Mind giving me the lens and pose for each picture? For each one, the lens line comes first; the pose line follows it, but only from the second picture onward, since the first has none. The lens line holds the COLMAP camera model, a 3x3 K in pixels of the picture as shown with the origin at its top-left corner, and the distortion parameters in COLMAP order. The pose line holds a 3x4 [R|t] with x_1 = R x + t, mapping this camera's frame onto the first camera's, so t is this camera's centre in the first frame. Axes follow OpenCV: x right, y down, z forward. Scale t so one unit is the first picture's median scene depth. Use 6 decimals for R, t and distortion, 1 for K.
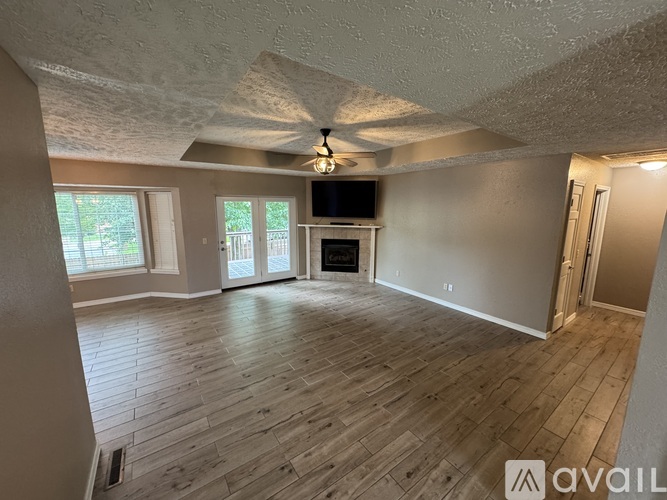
lens RADIAL K [[266.1, 0, 334.4], [0, 266.1, 250.1], [0, 0, 1]] dist [-0.000139, 0.000009]
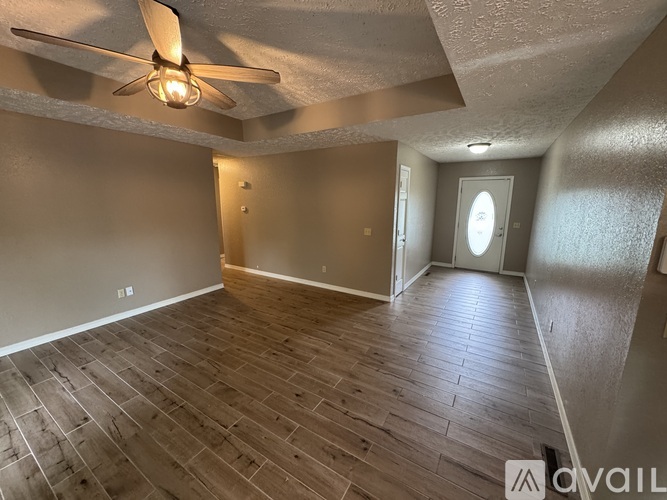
lens RADIAL K [[266.1, 0, 334.5], [0, 266.1, 250.2], [0, 0, 1]] dist [-0.000139, 0.000009]
pose [[-0.387407, -0.181942, 0.903777, -0.646179], [0.144312, 0.956279, 0.254371, -0.113342], [-0.910544, 0.228971, -0.344213, 0.964446]]
